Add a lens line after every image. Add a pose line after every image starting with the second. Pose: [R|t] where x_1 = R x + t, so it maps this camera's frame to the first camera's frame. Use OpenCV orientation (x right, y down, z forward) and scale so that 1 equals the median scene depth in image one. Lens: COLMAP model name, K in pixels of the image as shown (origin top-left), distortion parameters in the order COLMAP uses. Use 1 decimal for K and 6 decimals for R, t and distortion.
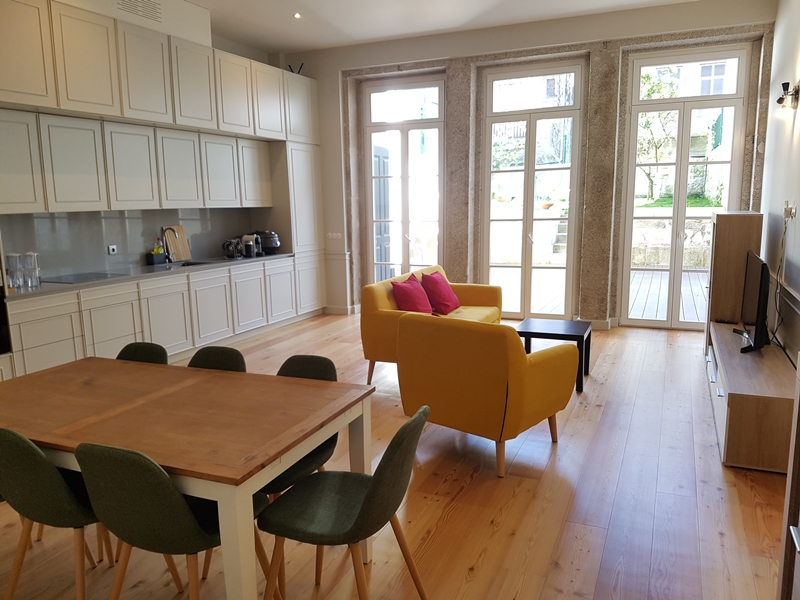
lens RADIAL K [[615.9, 0, 402.8], [0, 615.9, 325.9], [0, 0, 1]] dist [0.035050, -0.008834]
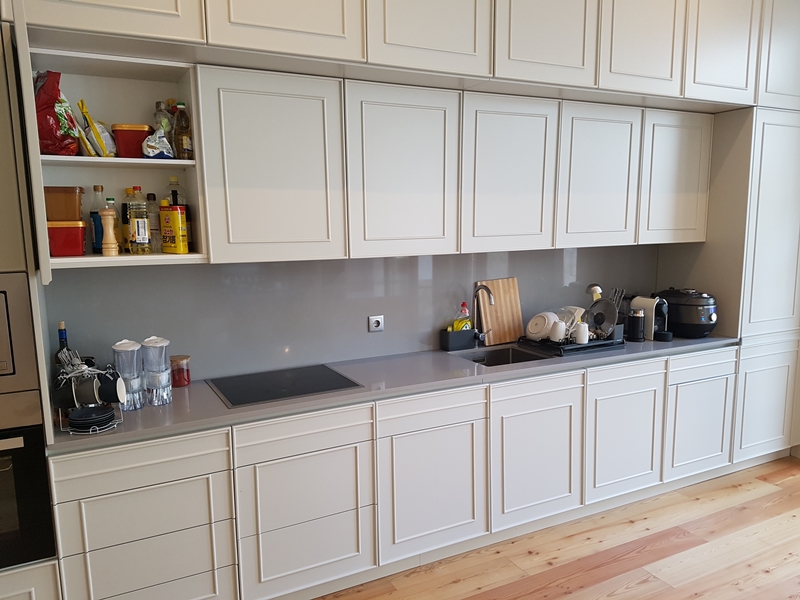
lens RADIAL K [[615.9, 0, 402.8], [0, 615.9, 325.9], [0, 0, 1]] dist [0.035050, -0.008834]
pose [[0.780159, 0.105045, -0.616699, -0.090454], [-0.117732, 0.992840, 0.020177, -0.114914], [0.614403, 0.056864, 0.786941, 0.494136]]
